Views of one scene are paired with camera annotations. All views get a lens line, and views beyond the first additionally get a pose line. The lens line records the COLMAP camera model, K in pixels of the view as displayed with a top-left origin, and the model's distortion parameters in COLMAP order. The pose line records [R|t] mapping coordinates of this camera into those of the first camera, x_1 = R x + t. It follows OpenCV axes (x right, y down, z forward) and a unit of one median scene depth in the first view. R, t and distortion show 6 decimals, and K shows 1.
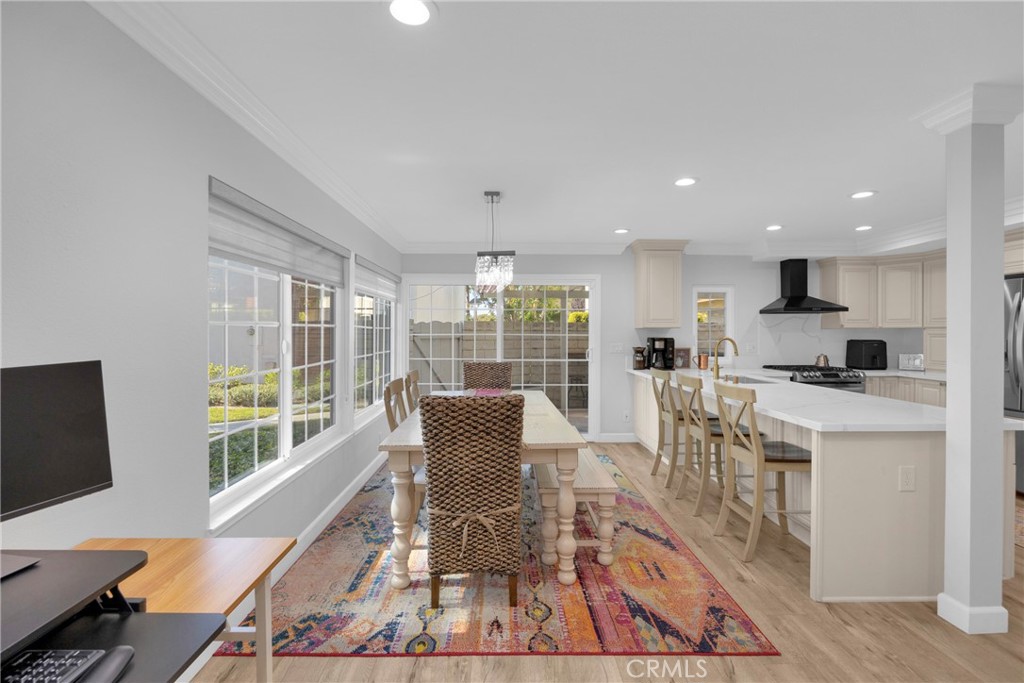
lens RADIAL K [[461.2, 0, 509.8], [0, 461.2, 336.0], [0, 0, 1]] dist [-0.001930, -0.000318]
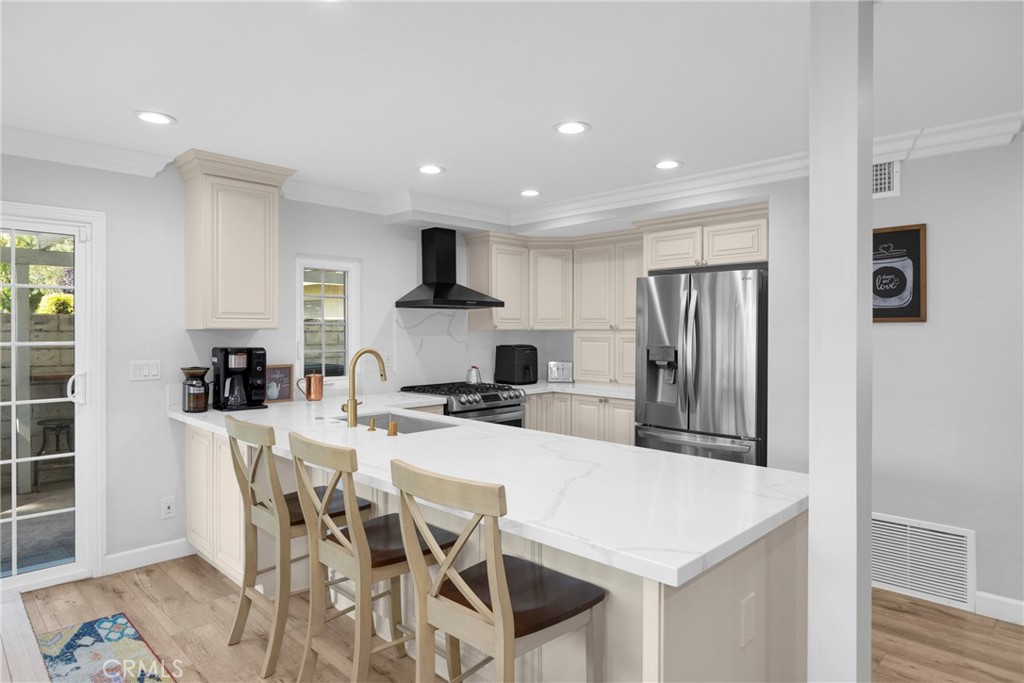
lens RADIAL K [[606.3, 0, 509.2], [0, 606.3, 336.6], [0, 0, 1]] dist [-0.009647, -0.000524]
pose [[0.720675, -0.005586, 0.693250, 0.071541], [0.002829, 0.999983, 0.005116, -0.011397], [-0.693267, -0.001726, 0.720679, 0.292833]]
